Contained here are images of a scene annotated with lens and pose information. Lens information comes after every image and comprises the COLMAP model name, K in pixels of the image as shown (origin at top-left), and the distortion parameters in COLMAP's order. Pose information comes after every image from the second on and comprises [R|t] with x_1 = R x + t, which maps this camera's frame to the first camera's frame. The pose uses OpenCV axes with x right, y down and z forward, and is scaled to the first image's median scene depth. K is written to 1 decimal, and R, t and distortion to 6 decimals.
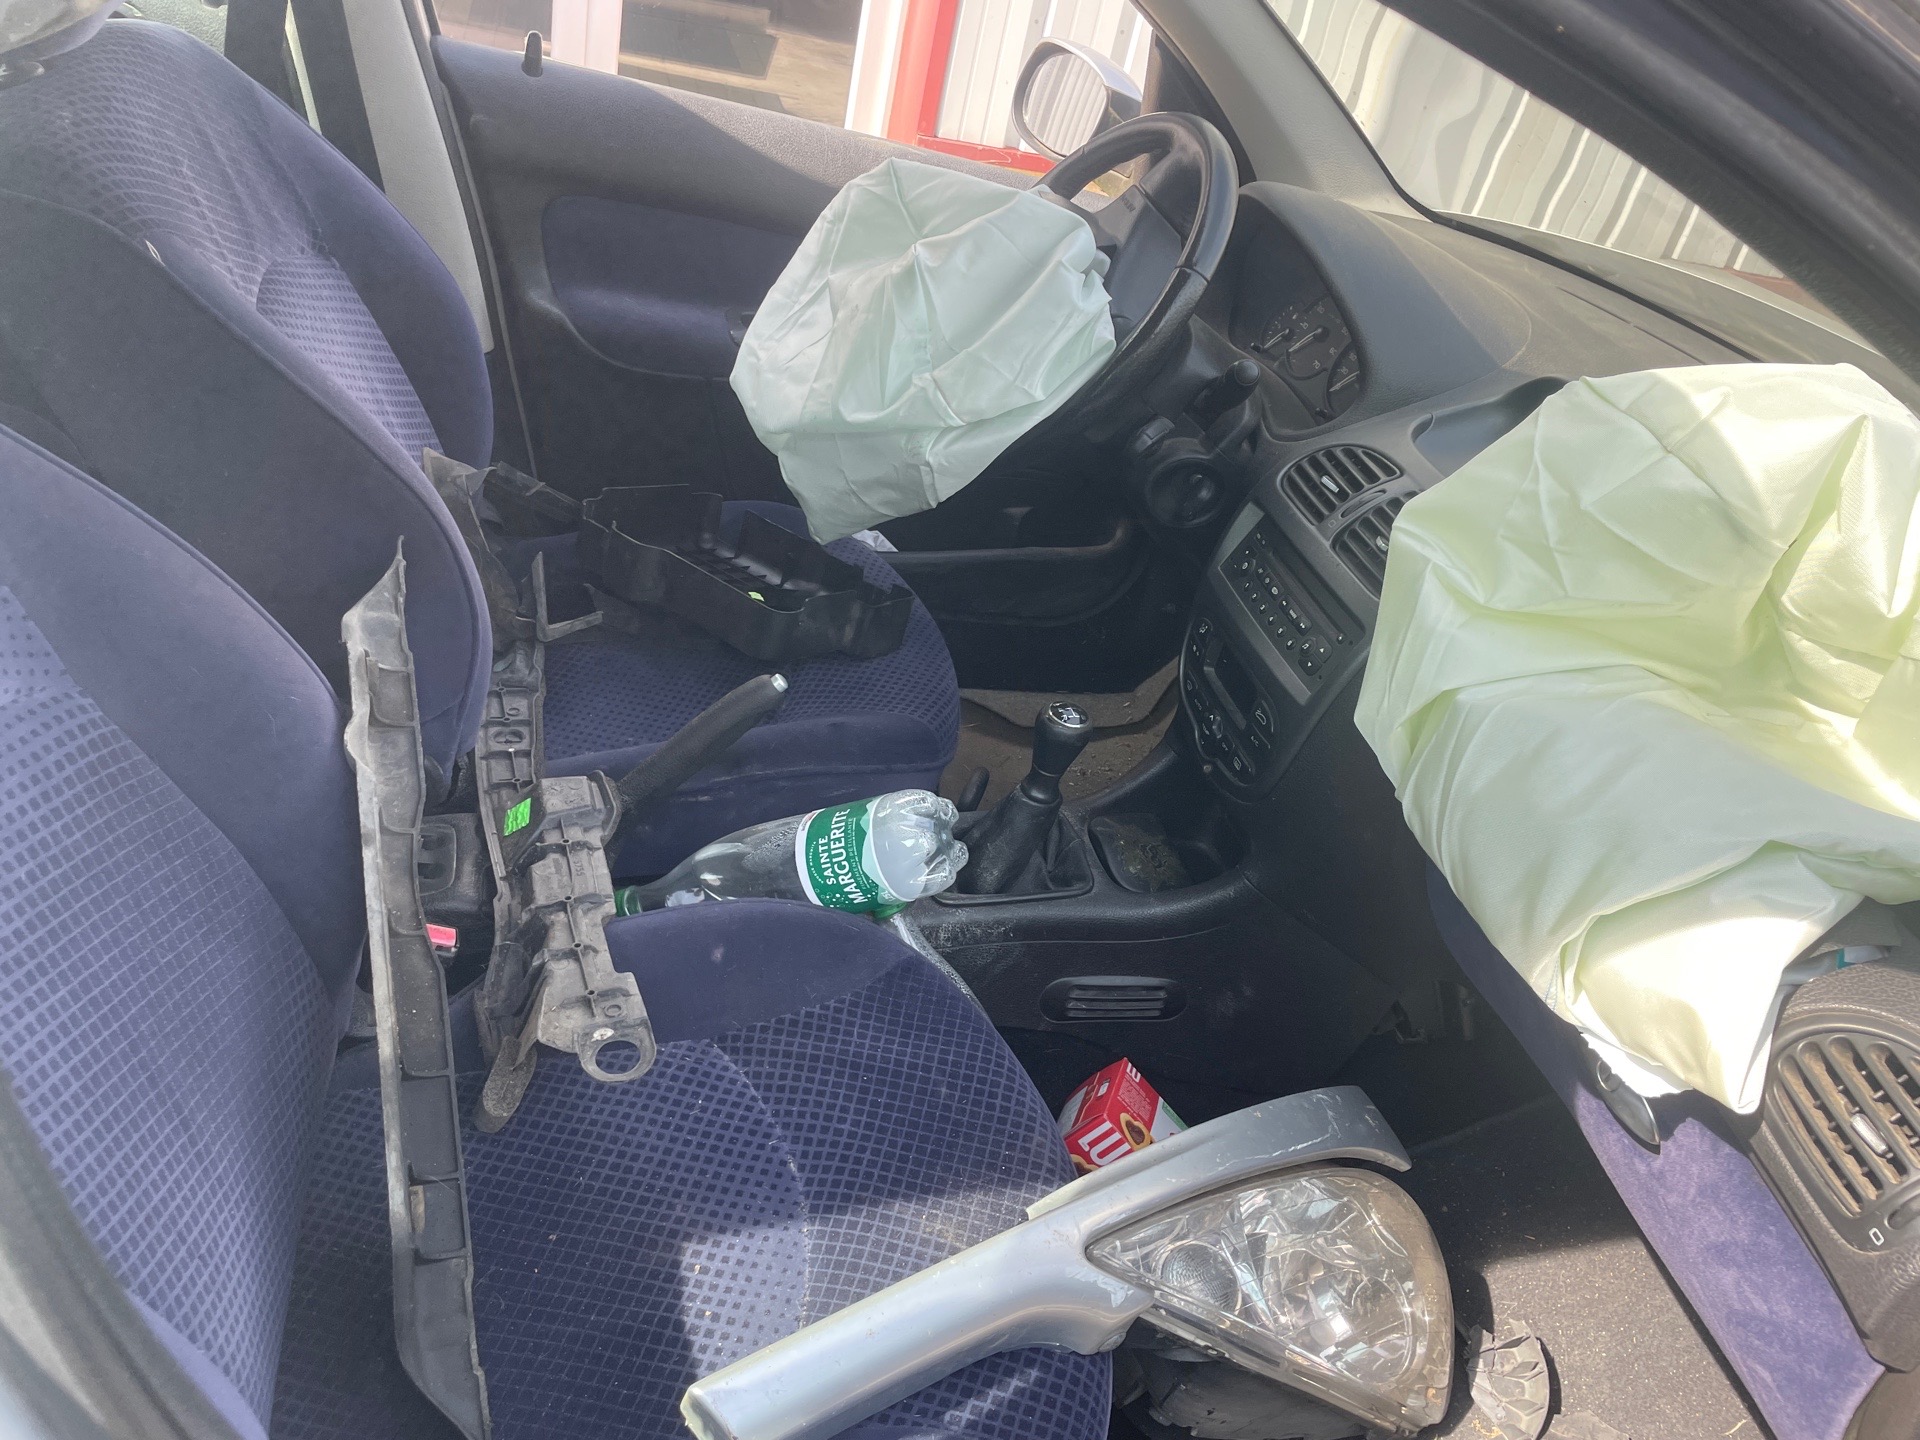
lens RADIAL K [[1459.9, 0, 954.2], [0, 1459.9, 732.2], [0, 0, 1]] dist [0.084181, -0.112045]
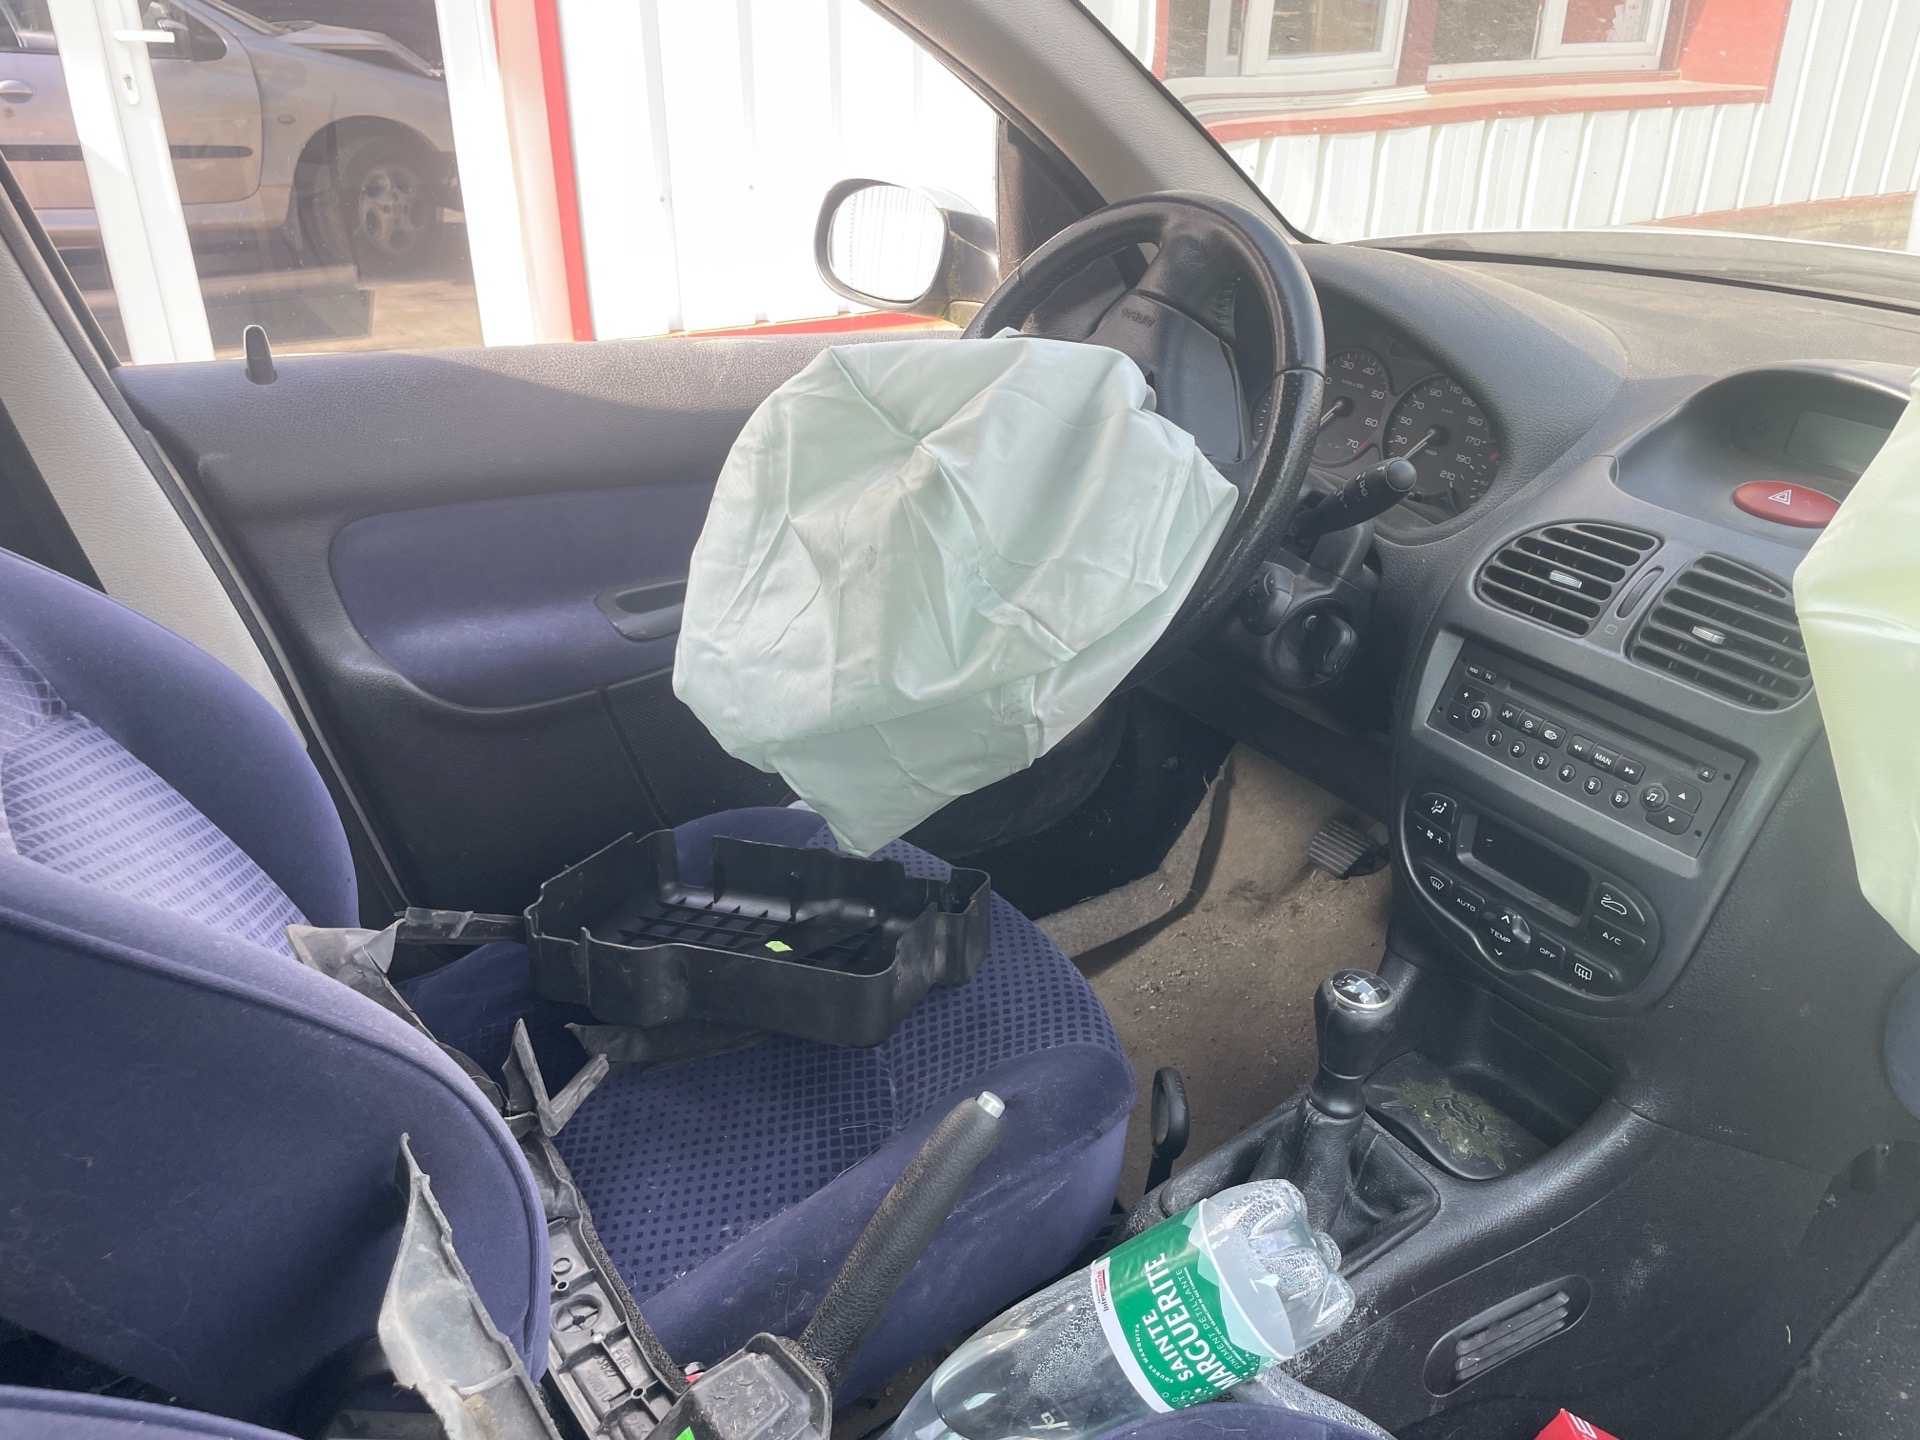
lens RADIAL K [[1456.7, 0, 943.3], [0, 1456.7, 725.7], [0, 0, 1]] dist [0.081744, -0.113478]
pose [[0.928782, -0.321056, 0.185167, -0.188065], [0.337456, 0.939142, -0.064301, -0.145261], [-0.153254, 0.122208, 0.980601, 0.294542]]
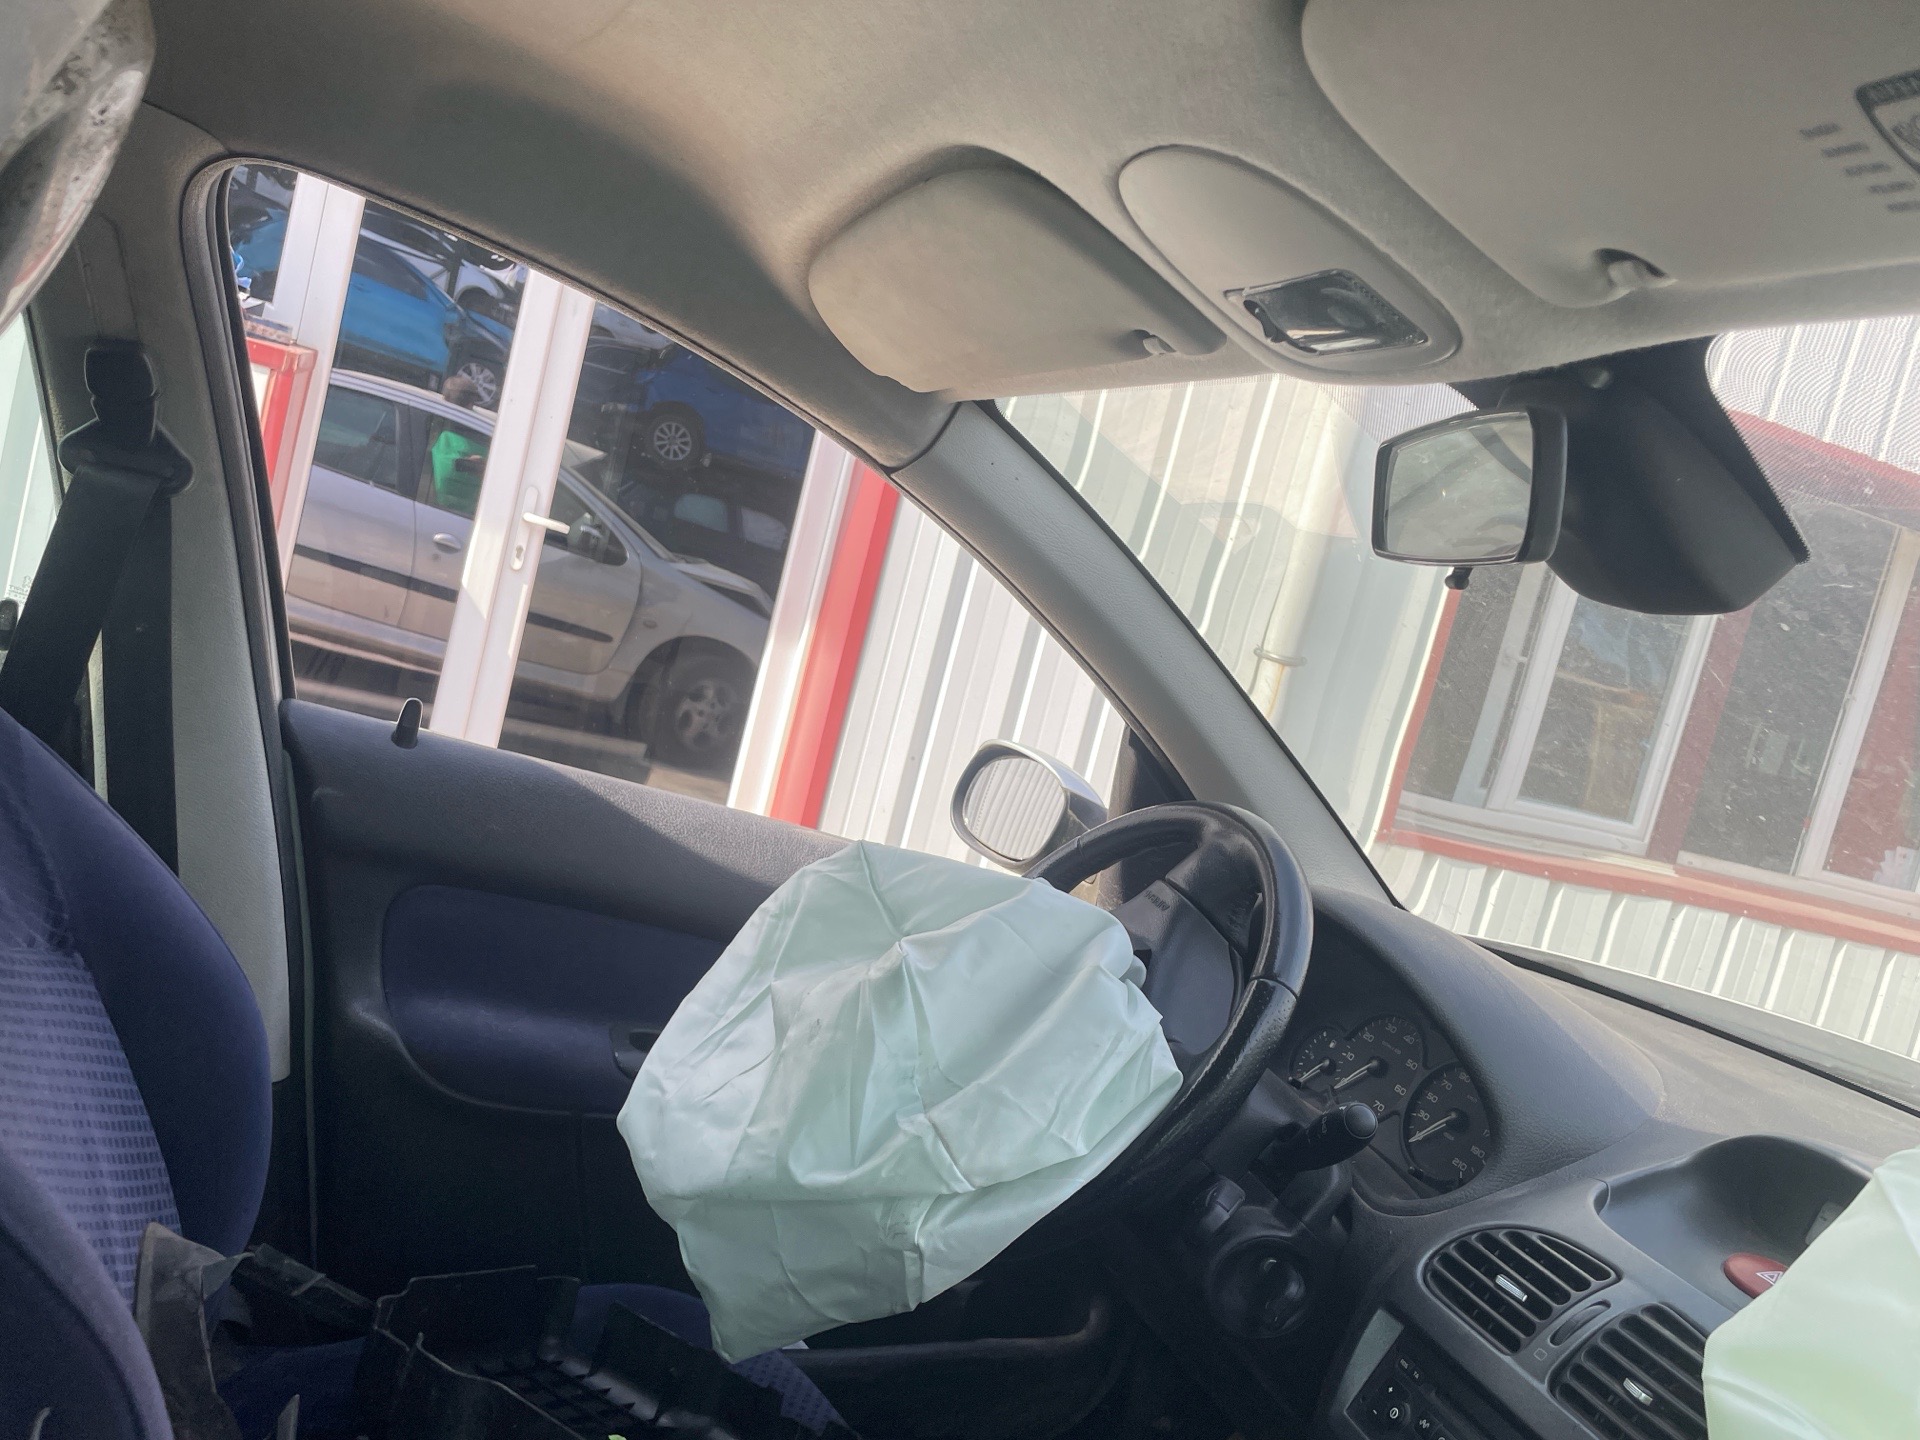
lens RADIAL K [[1459.9, 0, 954.2], [0, 1459.9, 732.2], [0, 0, 1]] dist [0.084181, -0.112045]
pose [[0.993579, 0.035217, 0.107524, -0.079906], [0.018559, 0.886727, -0.461921, -0.077396], [-0.111612, 0.460951, 0.880379, 0.277227]]
